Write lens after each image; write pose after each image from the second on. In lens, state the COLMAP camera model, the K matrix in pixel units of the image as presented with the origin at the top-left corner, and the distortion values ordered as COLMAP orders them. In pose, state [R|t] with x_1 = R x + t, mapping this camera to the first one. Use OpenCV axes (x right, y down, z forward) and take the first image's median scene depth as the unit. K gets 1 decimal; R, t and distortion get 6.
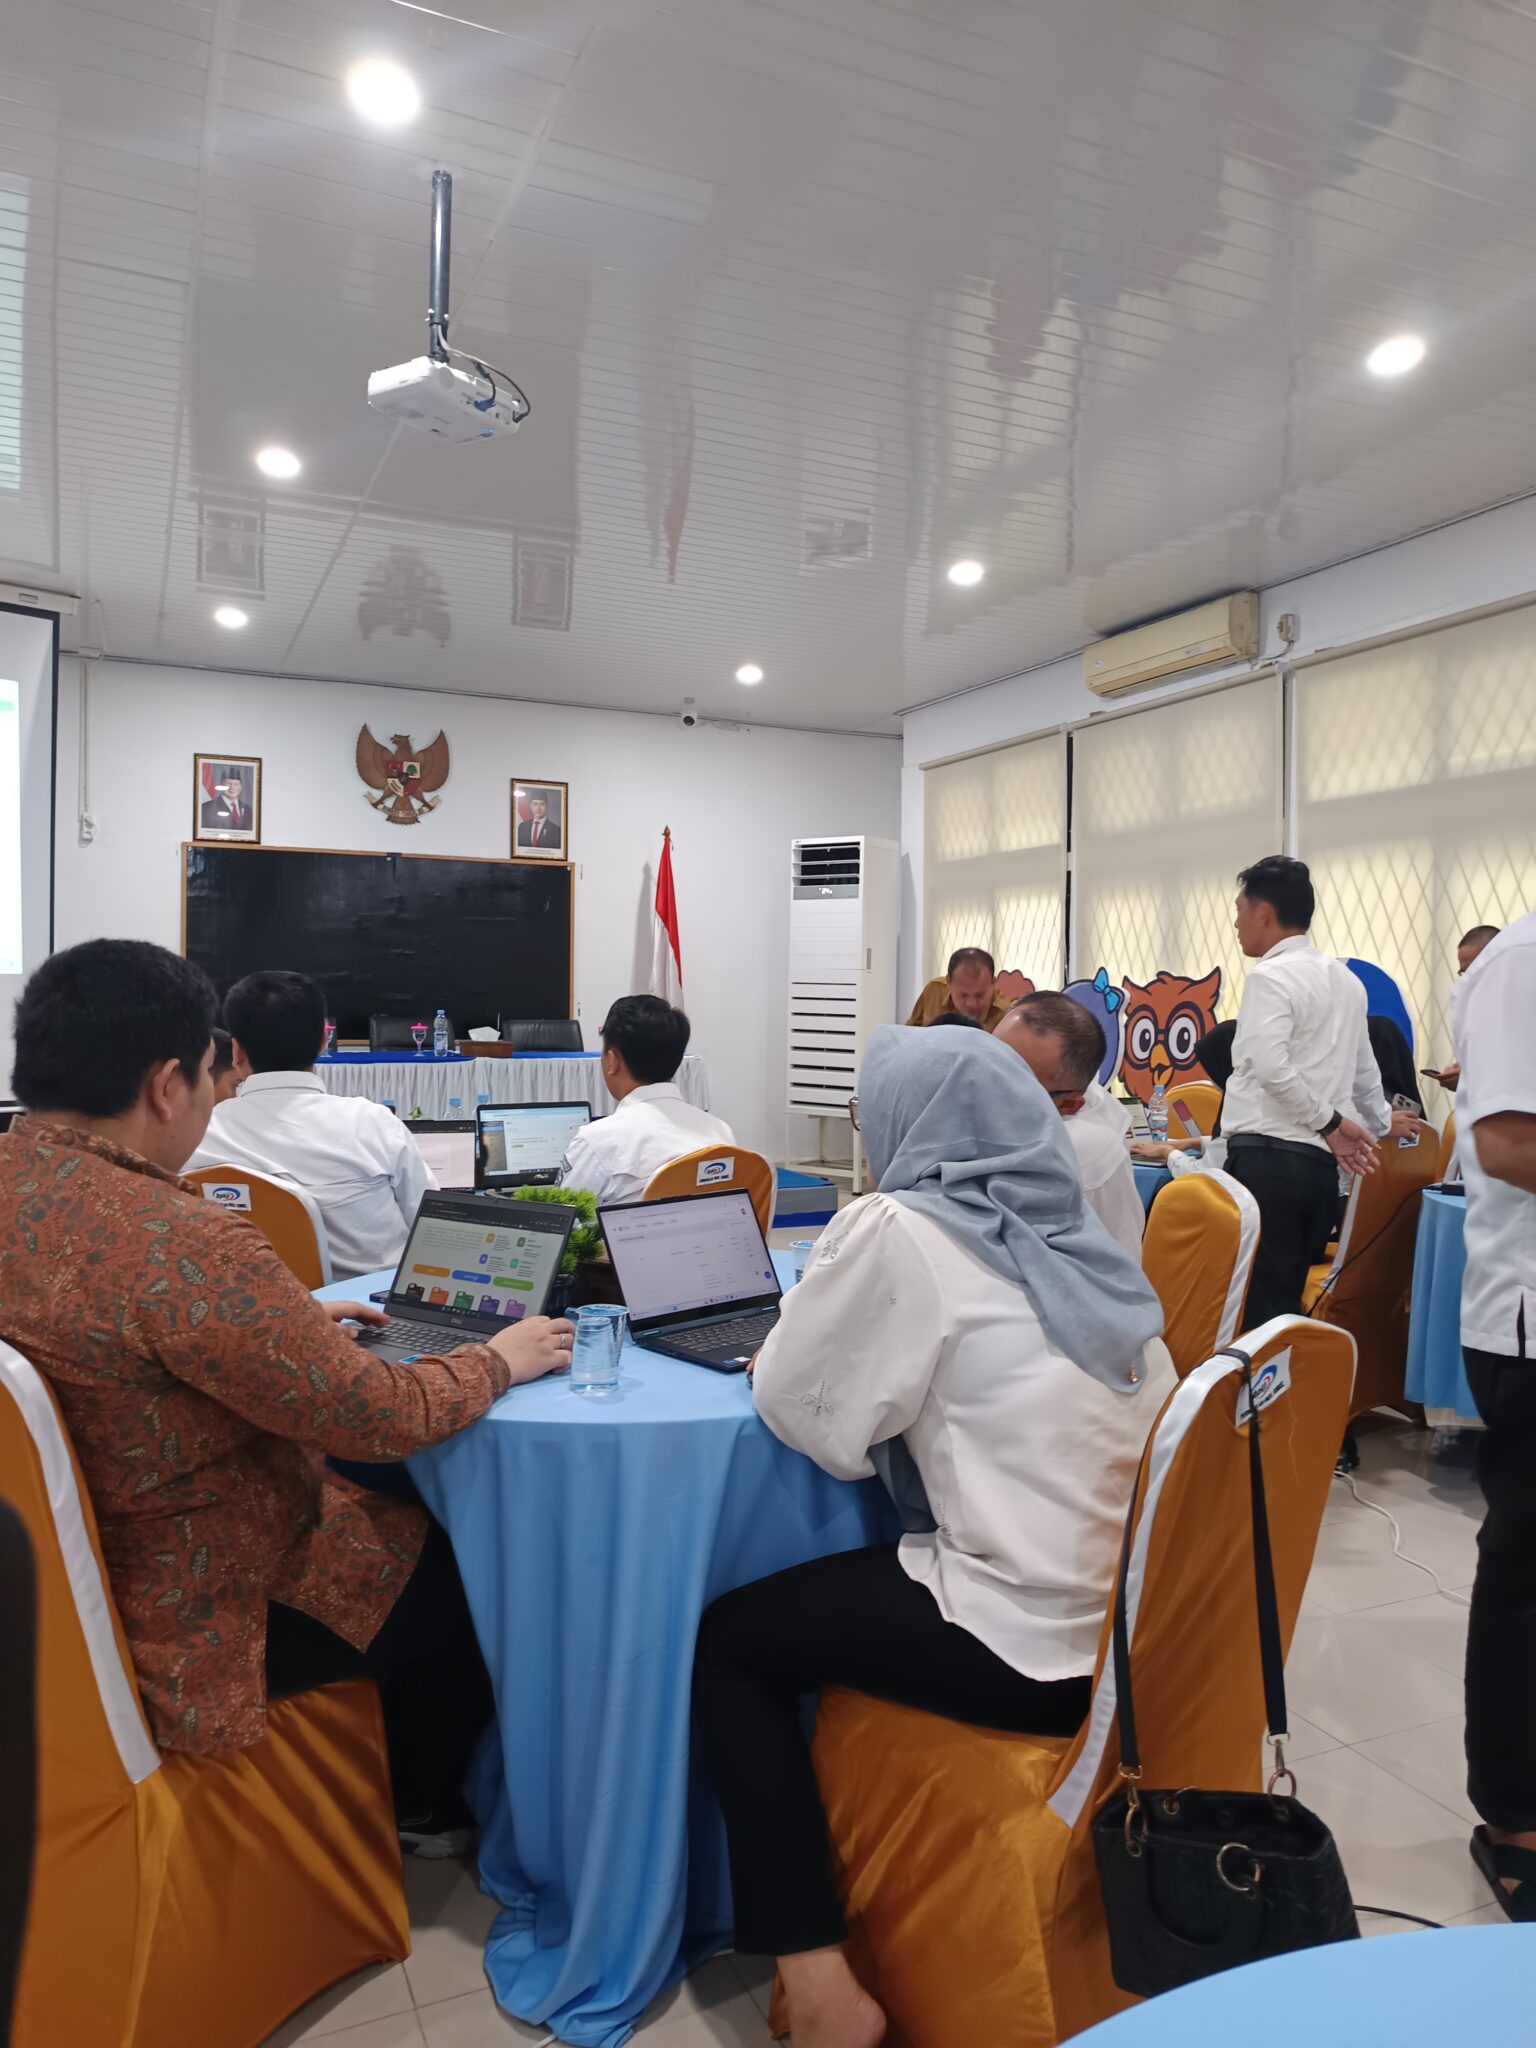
lens RADIAL K [[1466.3, 0, 768.9], [0, 1466.3, 1005.4], [0, 0, 1]] dist [-0.005228, -0.003302]
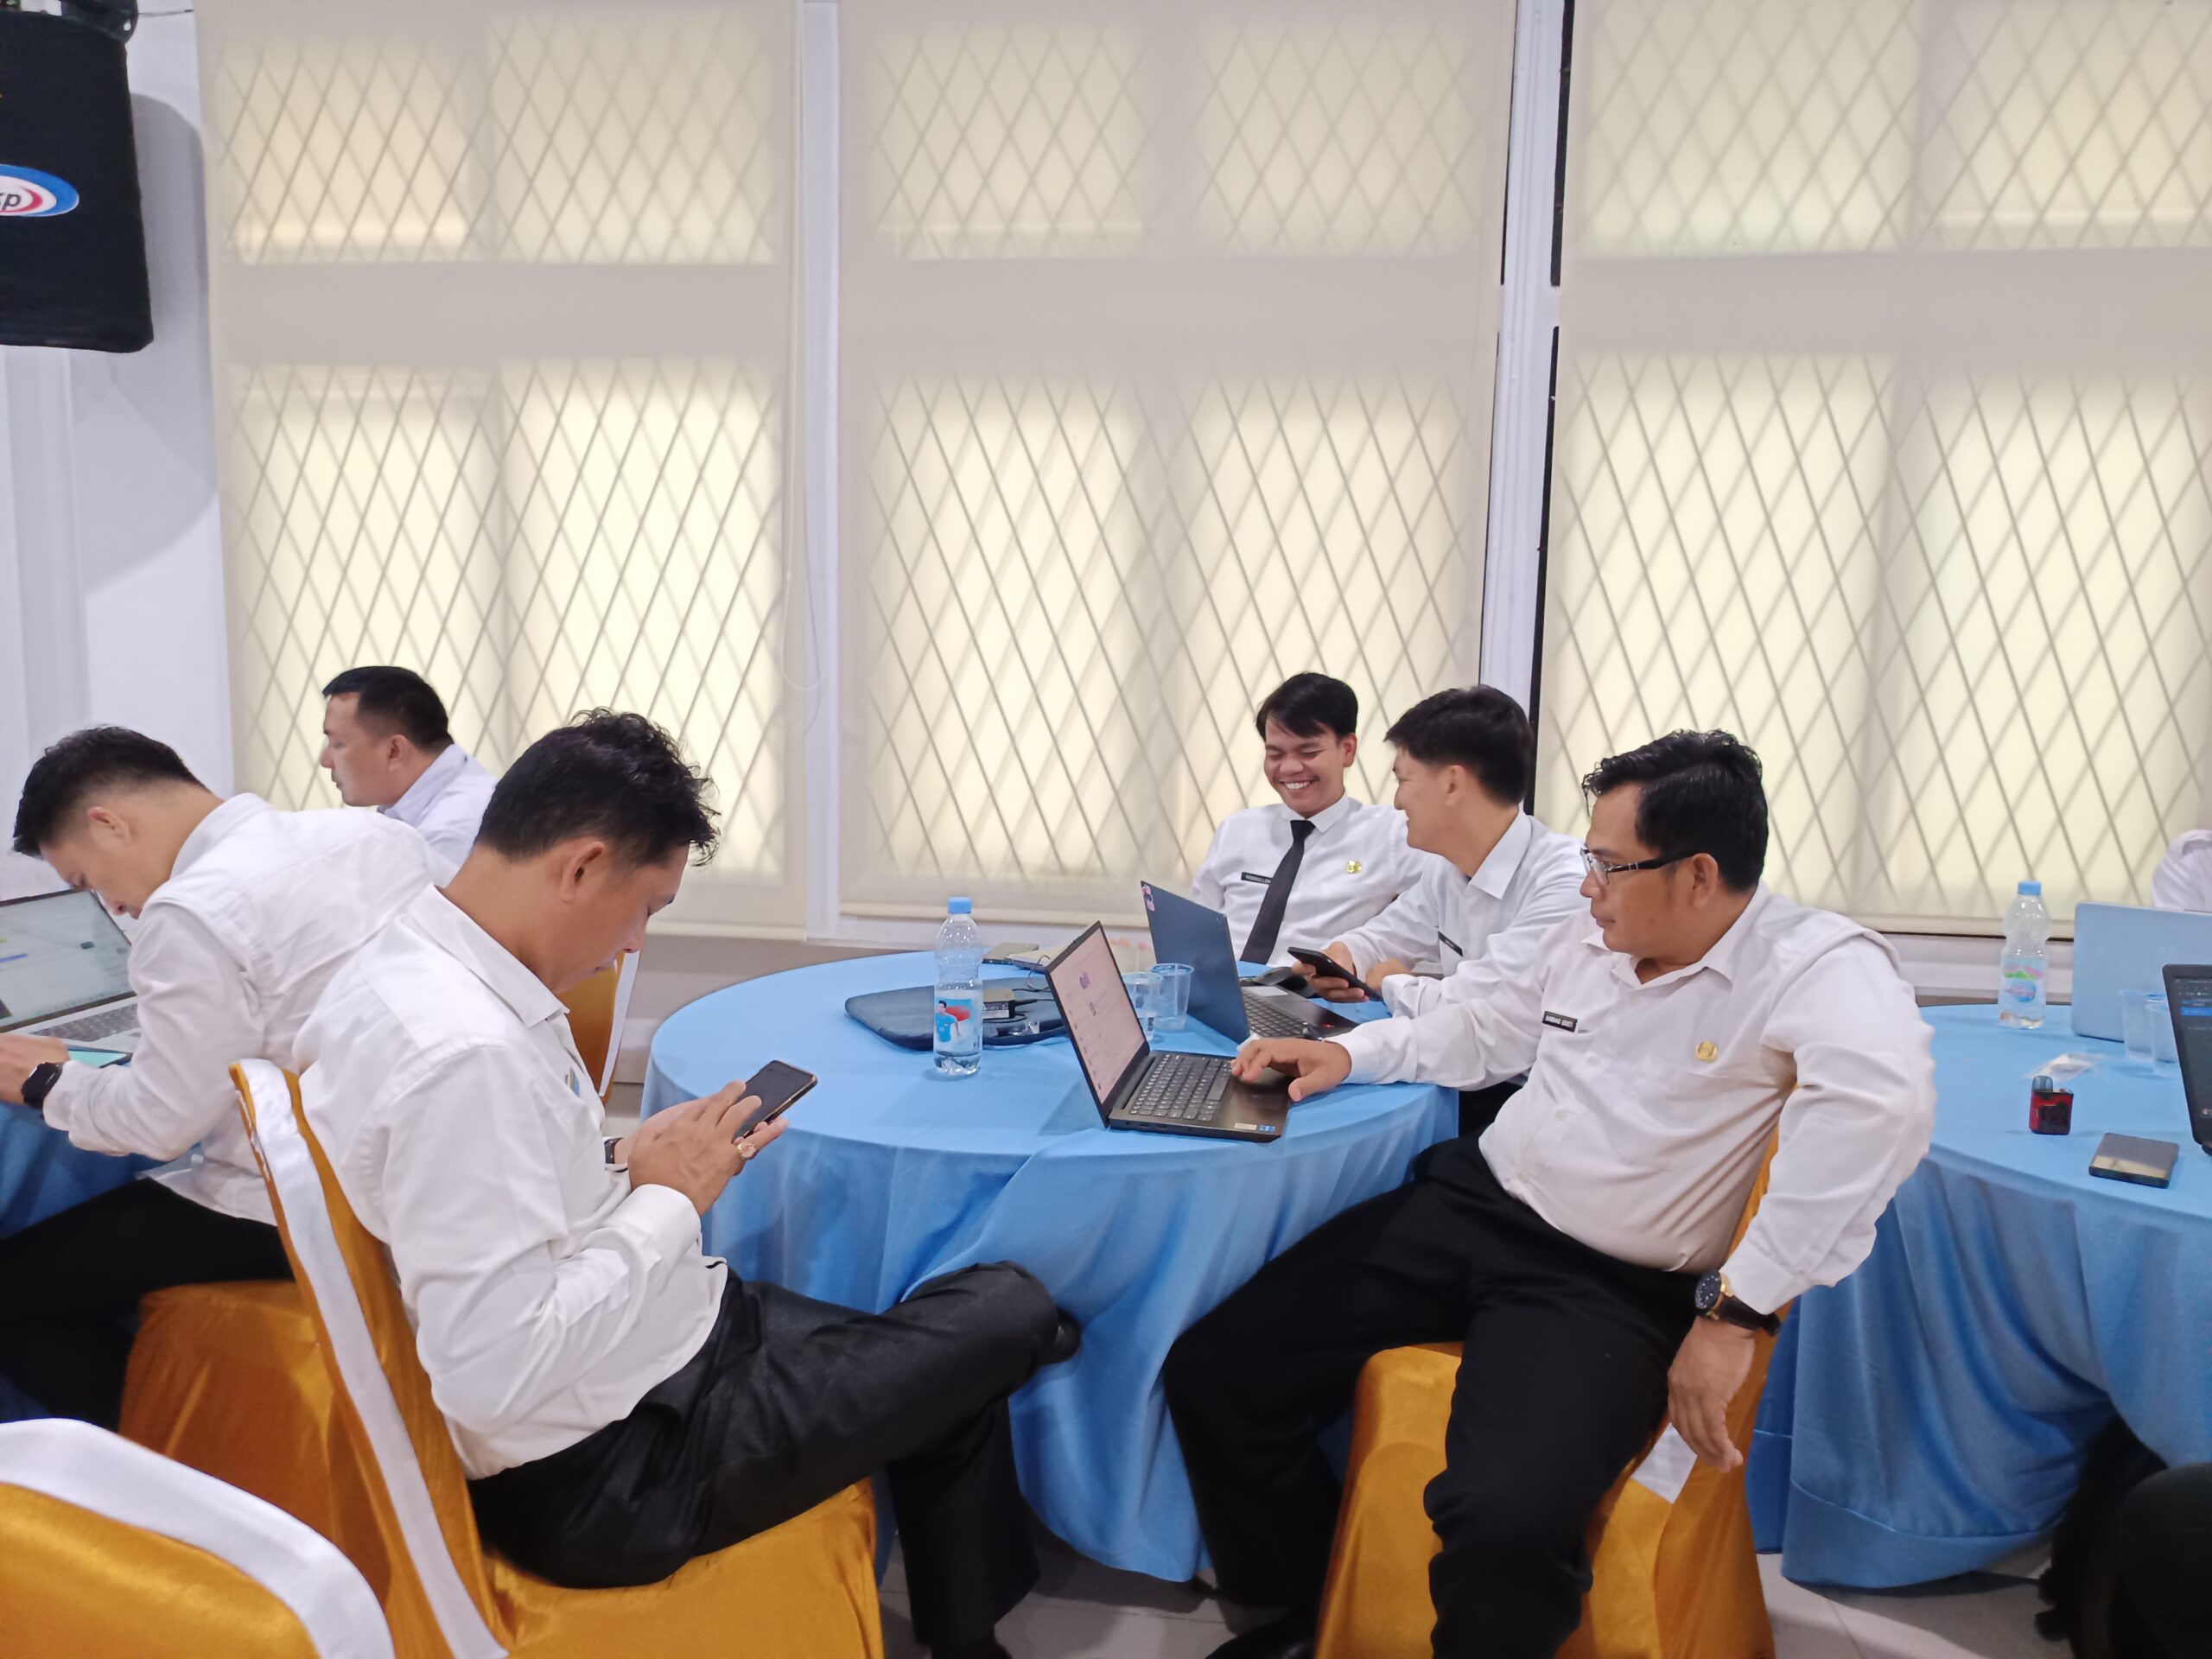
lens RADIAL K [[1522.0, 0, 1106.0], [0, 1522.0, 829.5], [0, 0, 1]] dist [0.002024, 0.000330]
pose [[0.452662, -0.110217, 0.884844, -0.150472], [0.007546, 0.992769, 0.119800, -0.010607], [-0.891650, -0.047552, 0.450221, 0.824142]]
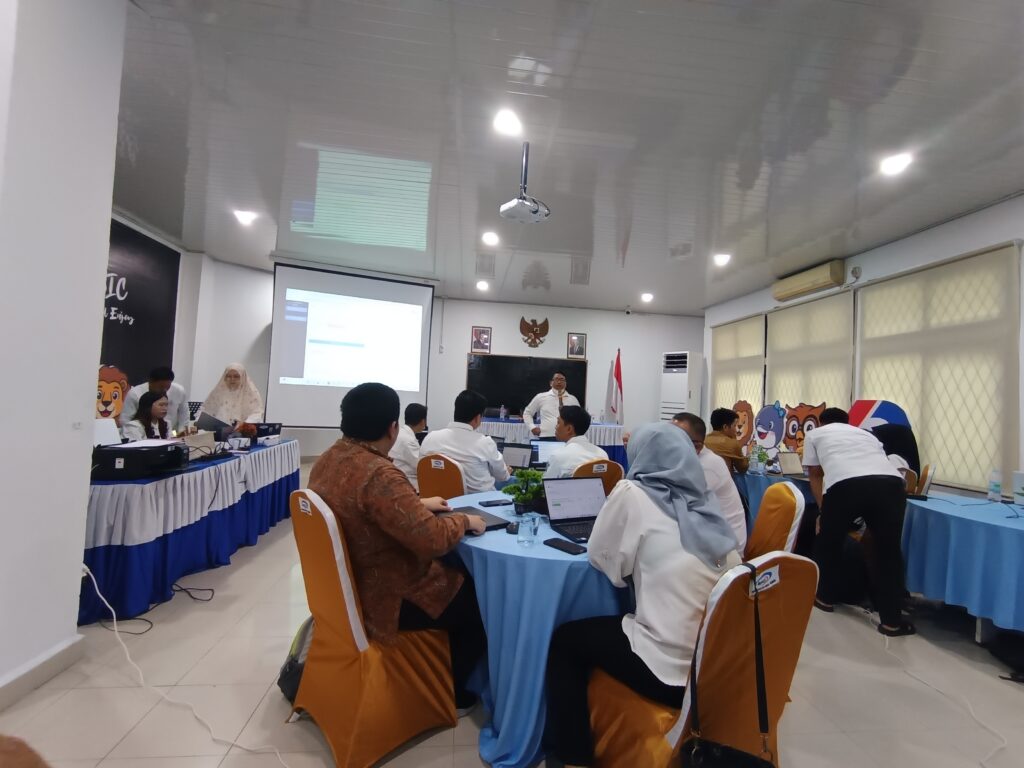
lens RADIAL K [[472.2, 0, 512.0], [0, 472.2, 384.0], [0, 0, 1]] dist [-0.034570, 0.020688]
pose [[0.946722, 0.024385, -0.321126, 0.041655], [-0.039171, 0.998445, -0.039664, -0.003023], [0.319660, 0.050130, 0.946205, 0.029990]]
